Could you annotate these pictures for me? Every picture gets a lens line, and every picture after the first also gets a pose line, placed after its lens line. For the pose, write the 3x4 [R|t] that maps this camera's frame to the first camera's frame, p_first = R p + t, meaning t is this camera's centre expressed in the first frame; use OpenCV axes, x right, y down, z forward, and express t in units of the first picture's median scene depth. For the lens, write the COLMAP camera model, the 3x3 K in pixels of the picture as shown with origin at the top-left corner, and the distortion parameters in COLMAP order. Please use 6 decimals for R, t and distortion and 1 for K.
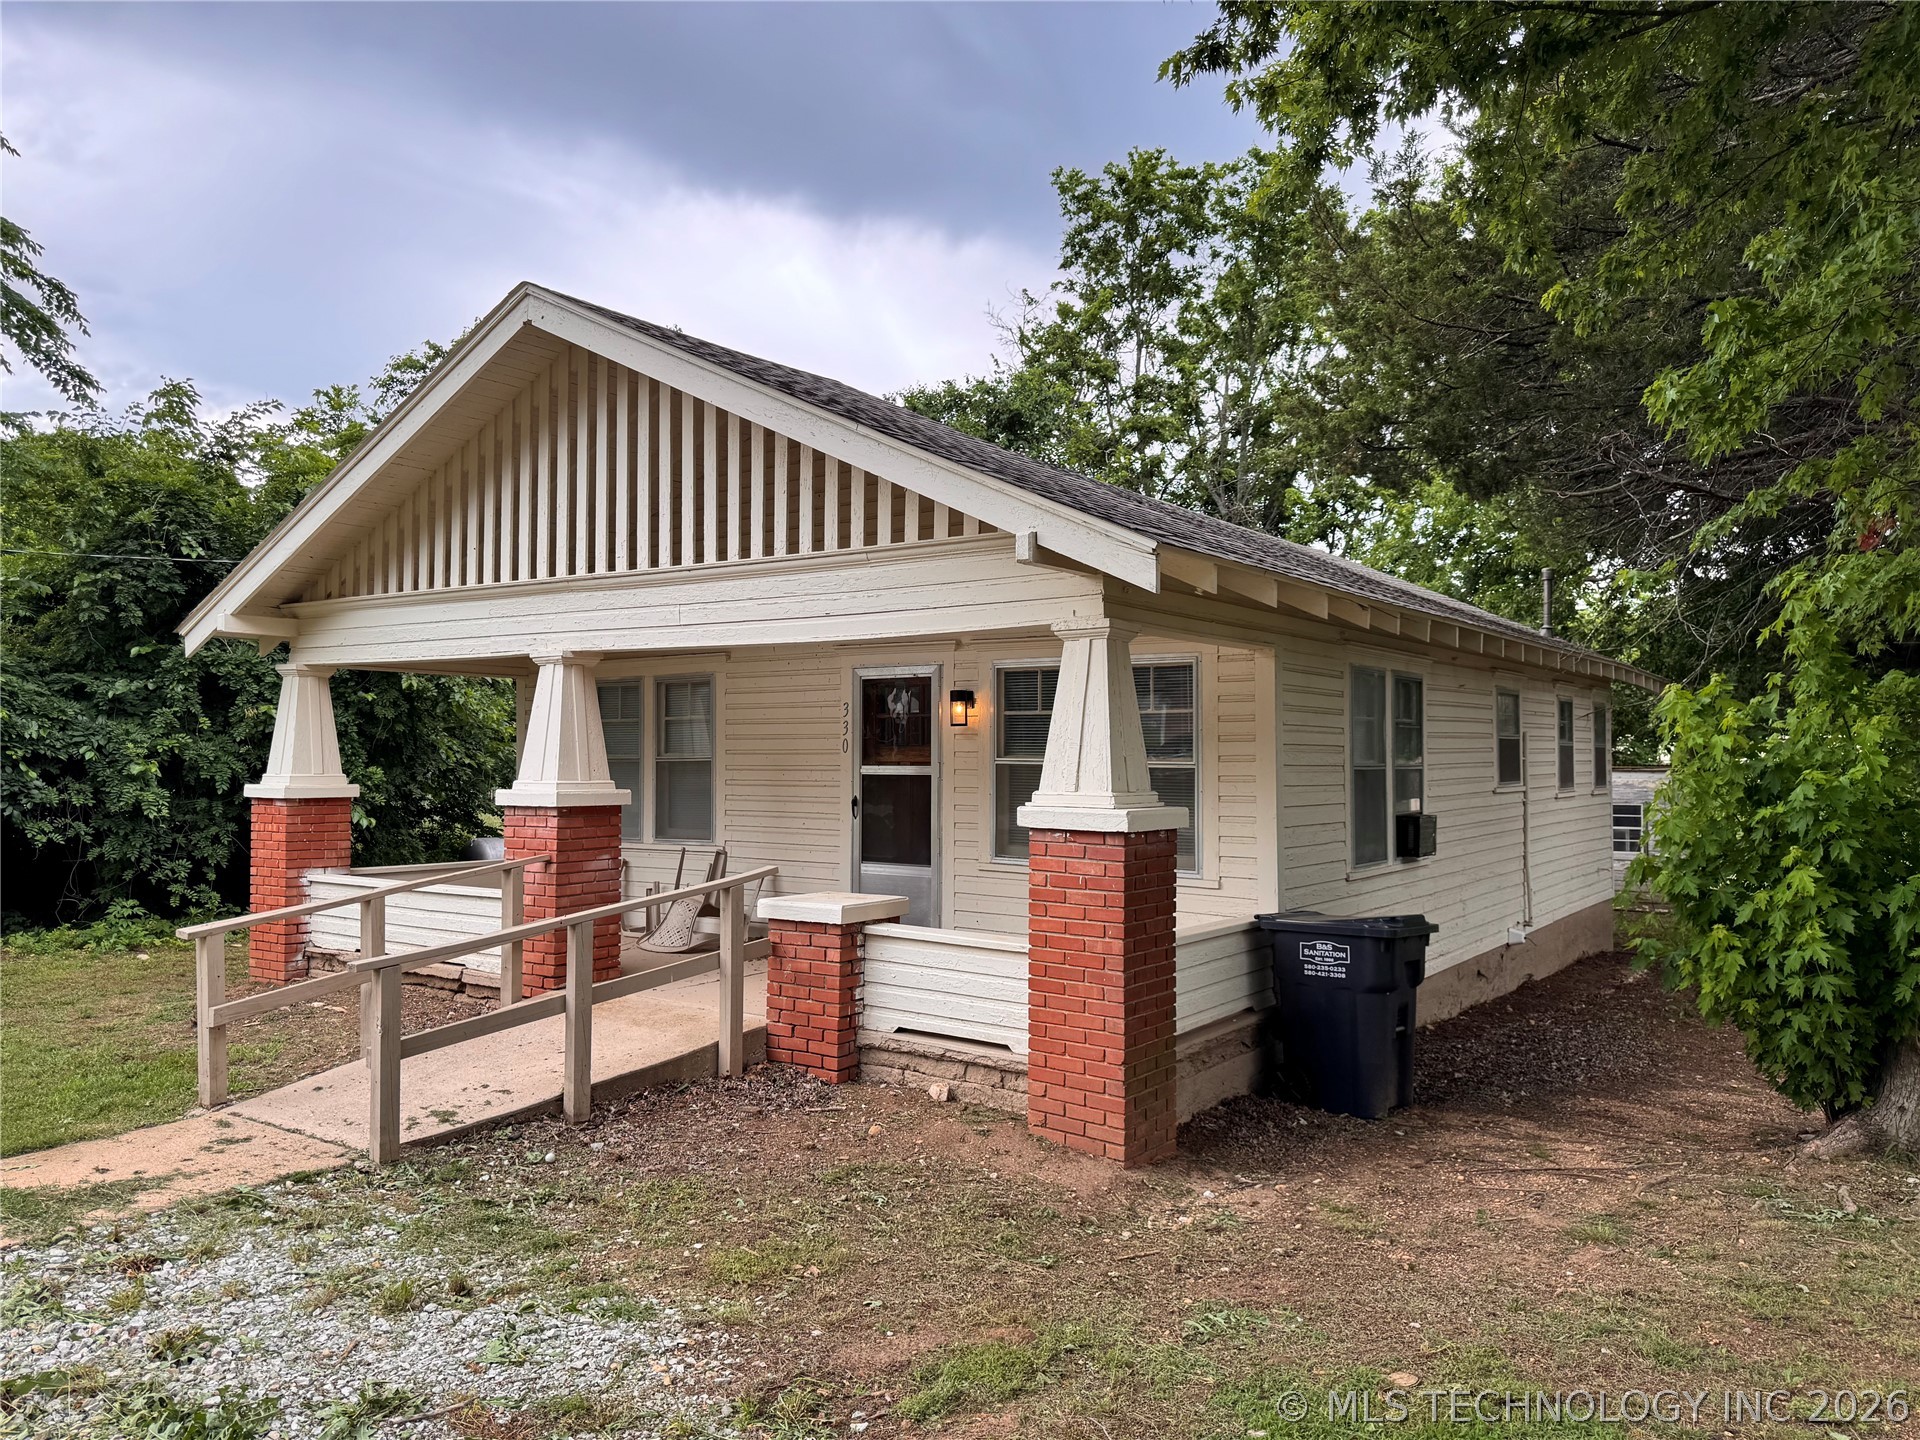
lens RADIAL K [[1373.6, 0, 953.7], [0, 1373.6, 715.2], [0, 0, 1]] dist [0.066403, -0.050226]
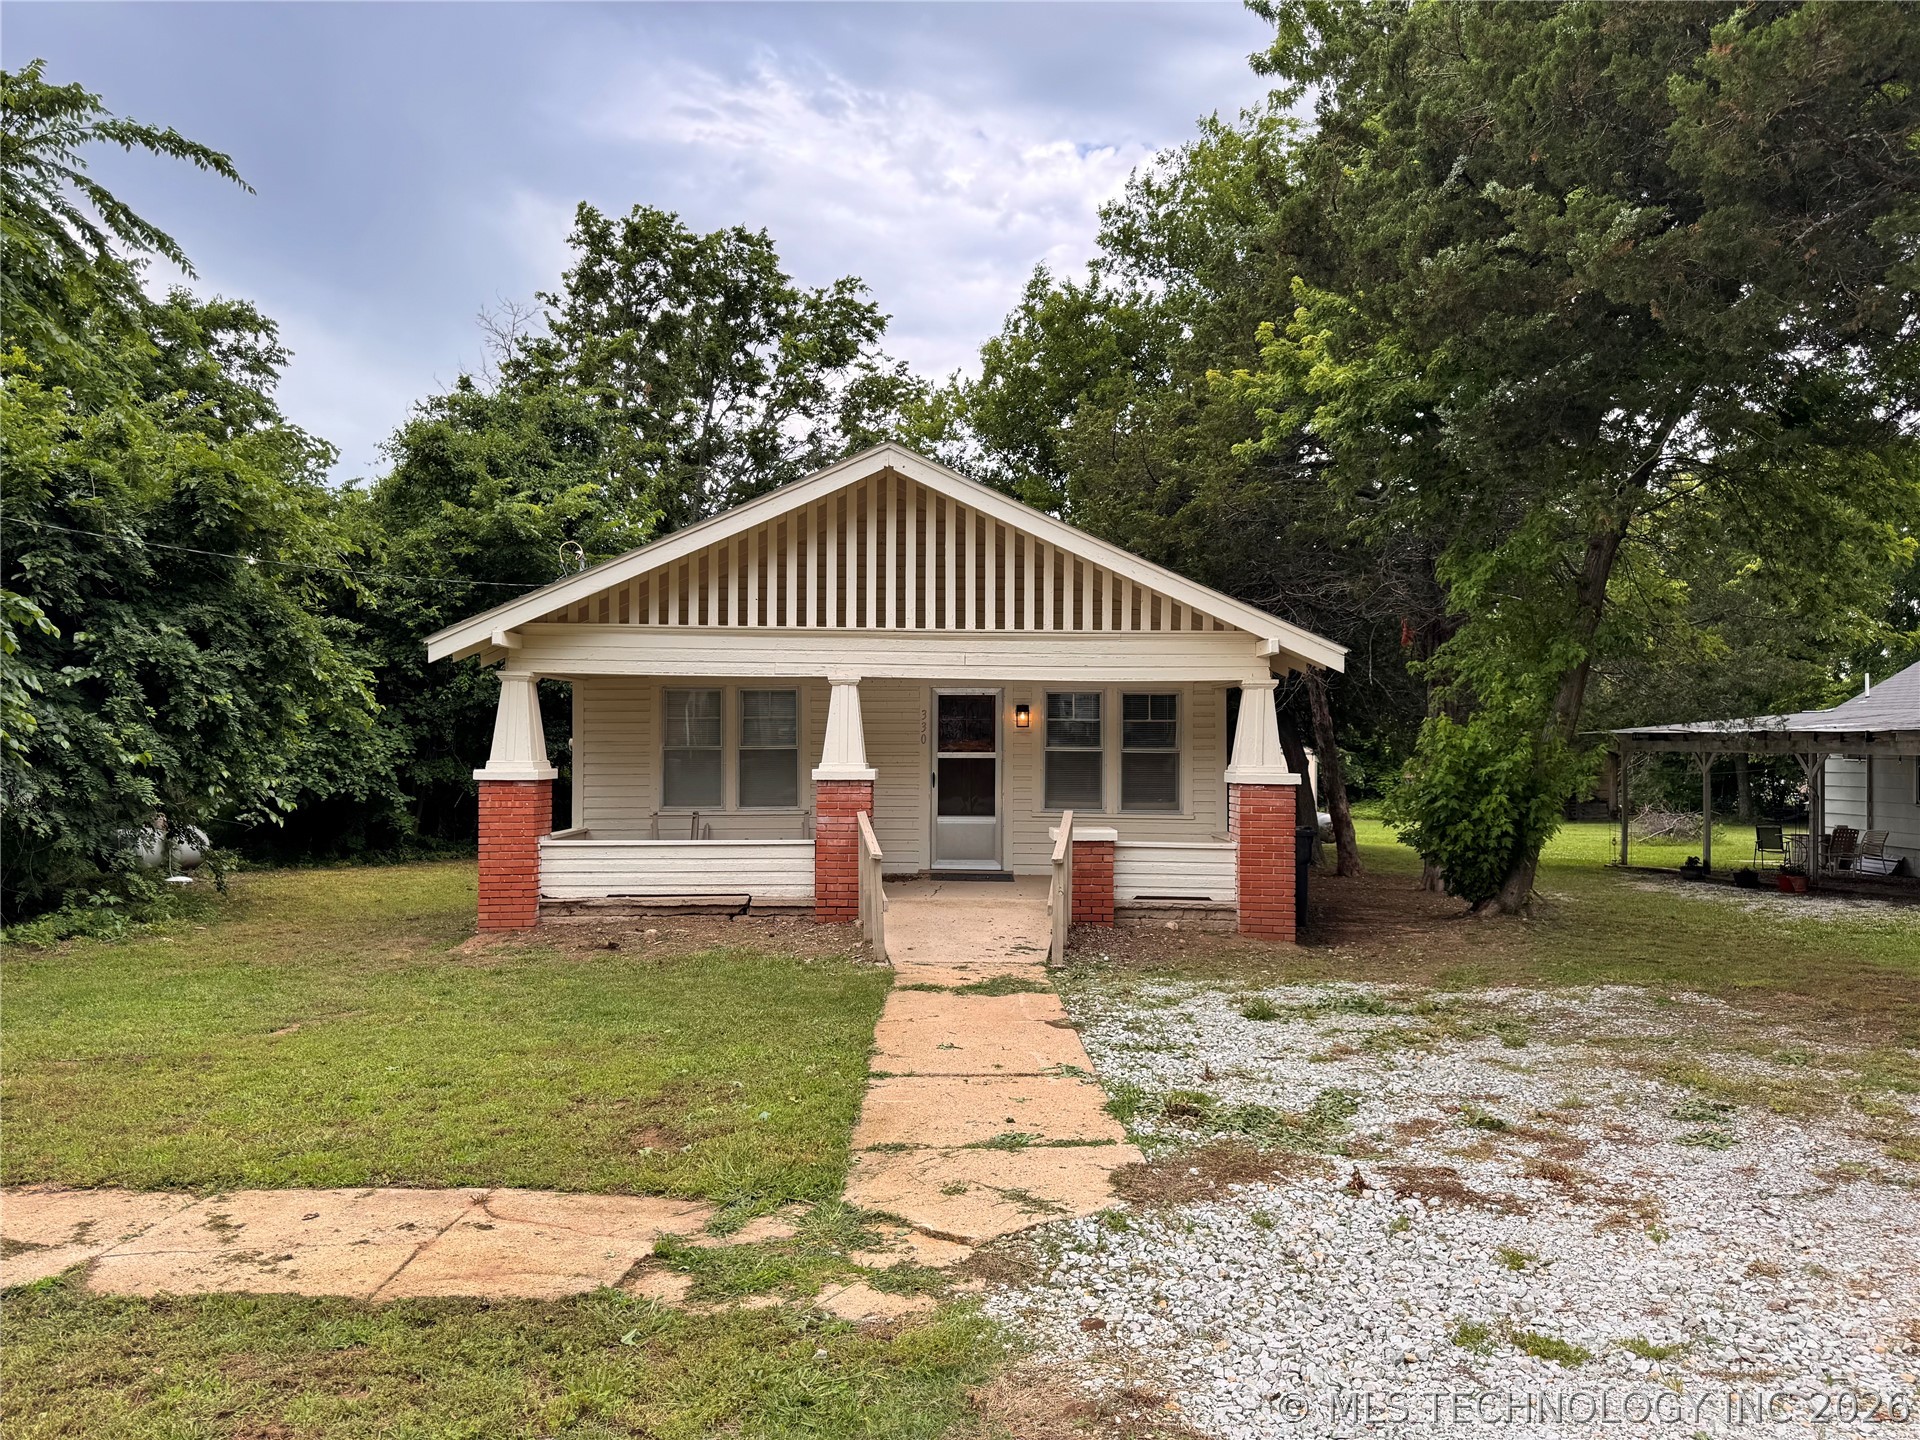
lens RADIAL K [[1391.9, 0, 960.0], [0, 1391.9, 720.0], [0, 0, 1]] dist [0.118281, -0.200318]
pose [[0.814883, 0.008604, 0.579561, -1.013827], [-0.018664, 0.999761, 0.011400, -0.017939], [-0.579324, -0.020106, 0.814849, -0.283438]]
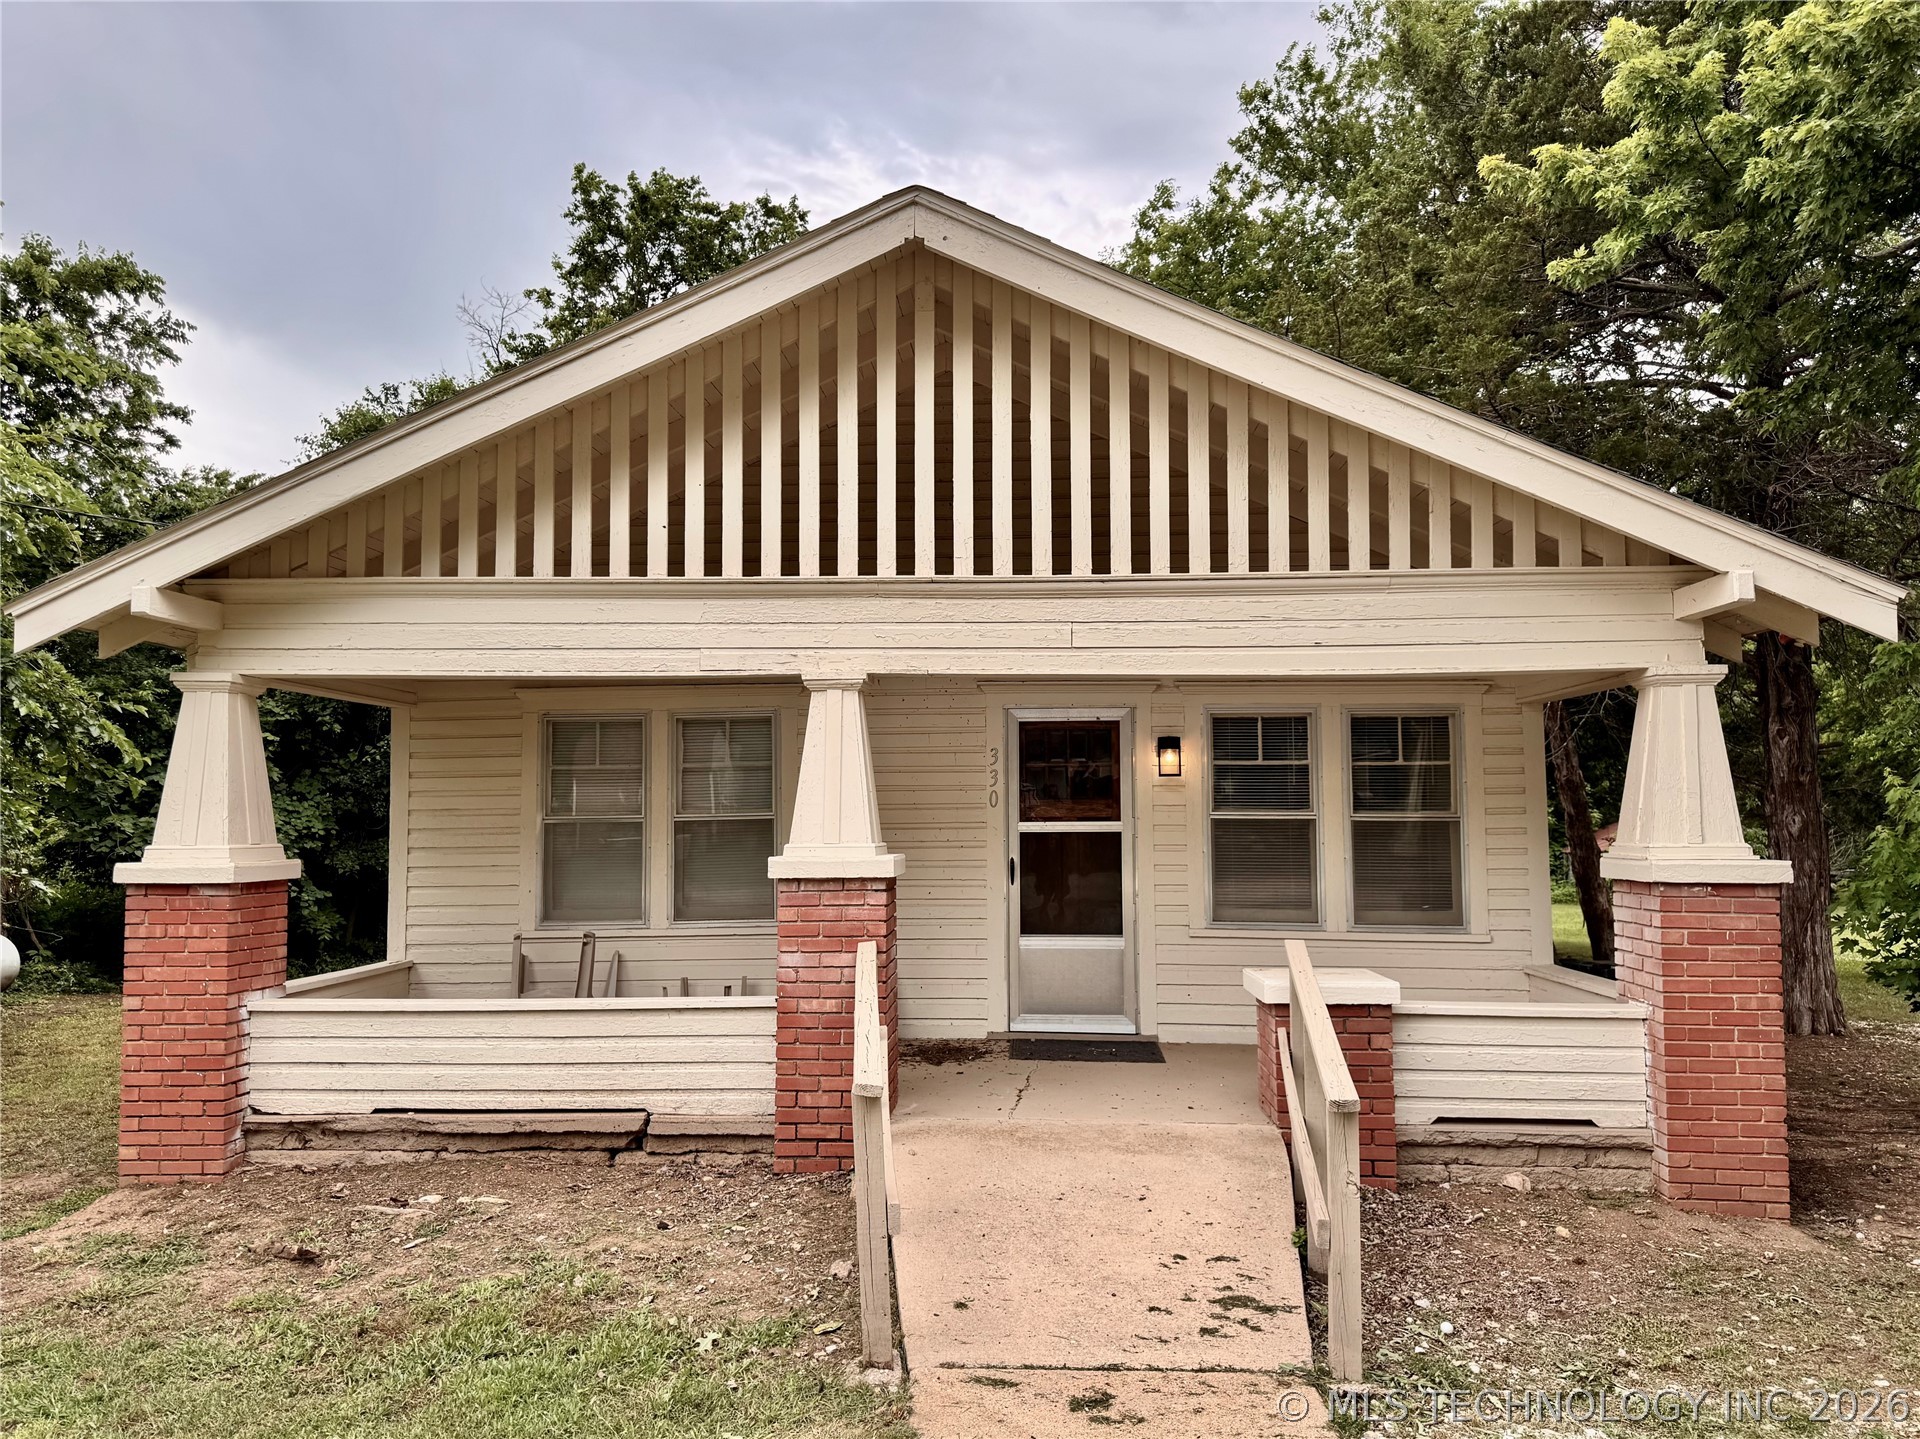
lens RADIAL K [[1391.9, 0, 960.0], [0, 1391.9, 719.5], [0, 0, 1]] dist [0.118281, -0.200318]
pose [[0.845916, 0.030086, 0.532466, -0.611572], [-0.008281, 0.999028, -0.043294, 0.011383], [-0.533251, 0.032213, 0.845343, 0.304933]]
